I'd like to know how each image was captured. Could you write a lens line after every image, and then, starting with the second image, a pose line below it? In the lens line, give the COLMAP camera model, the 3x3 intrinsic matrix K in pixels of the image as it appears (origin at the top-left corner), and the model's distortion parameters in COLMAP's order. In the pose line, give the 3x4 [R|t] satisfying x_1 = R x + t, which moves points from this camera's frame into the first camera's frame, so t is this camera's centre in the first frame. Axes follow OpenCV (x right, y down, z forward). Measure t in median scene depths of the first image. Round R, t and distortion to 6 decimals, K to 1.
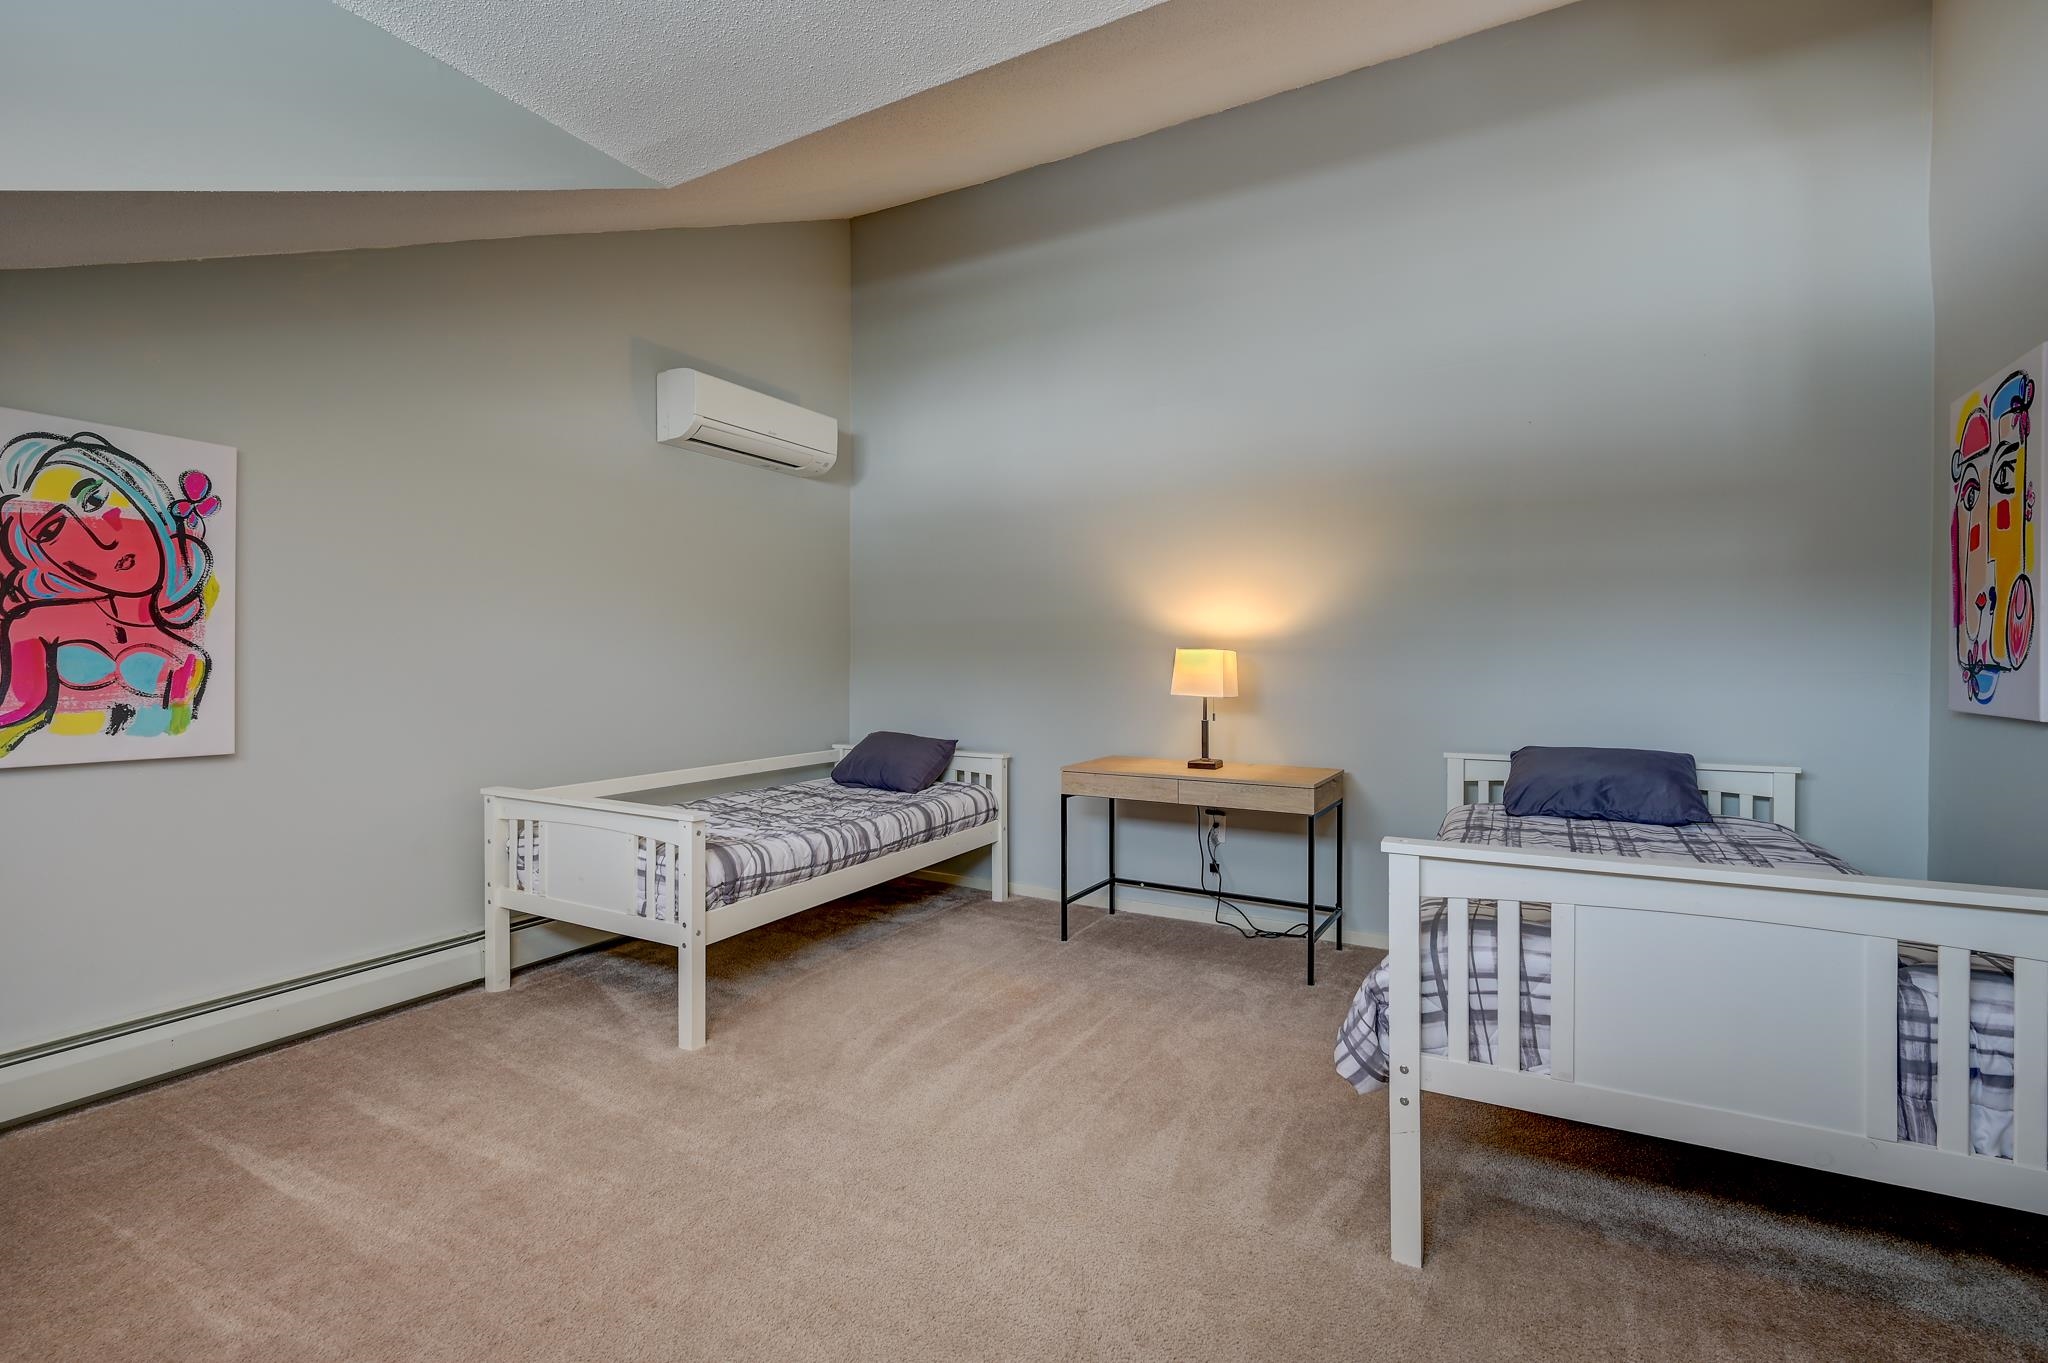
lens RADIAL K [[893.7, 0, 1020.6], [0, 893.7, 667.2], [0, 0, 1]] dist [-0.000076, -0.000031]
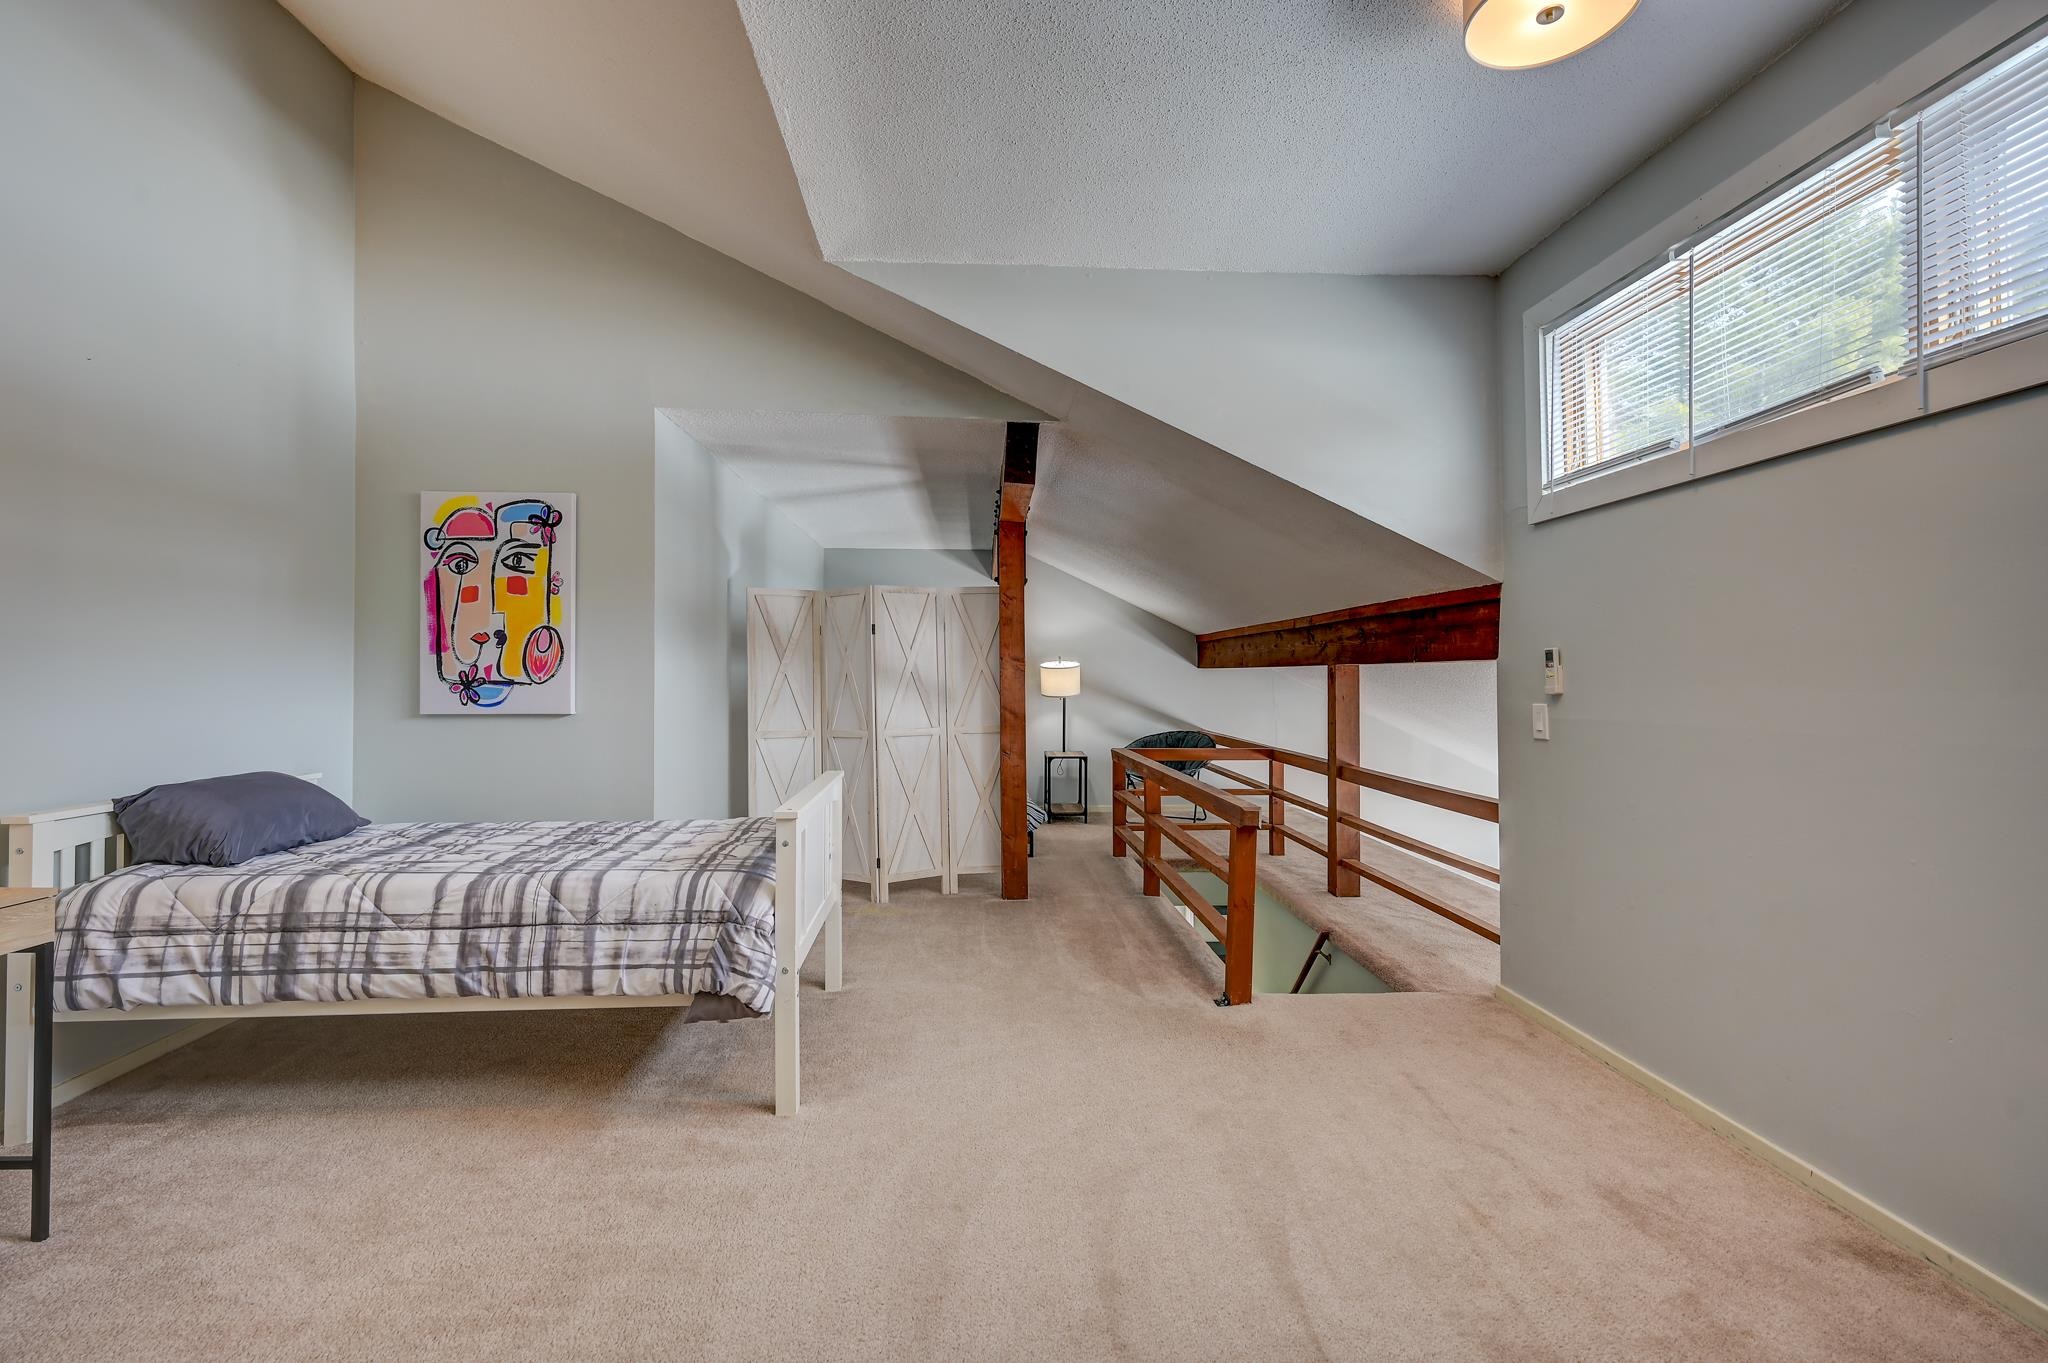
lens RADIAL K [[912.1, 0, 1031.2], [0, 912.1, 672.2], [0, 0, 1]] dist [0.000345, 0.000786]
pose [[-0.534655, 0.009748, 0.845014, -0.729728], [0.002834, 0.999949, -0.009742, 0.000239], [-0.845066, -0.002814, -0.534655, 1.083201]]
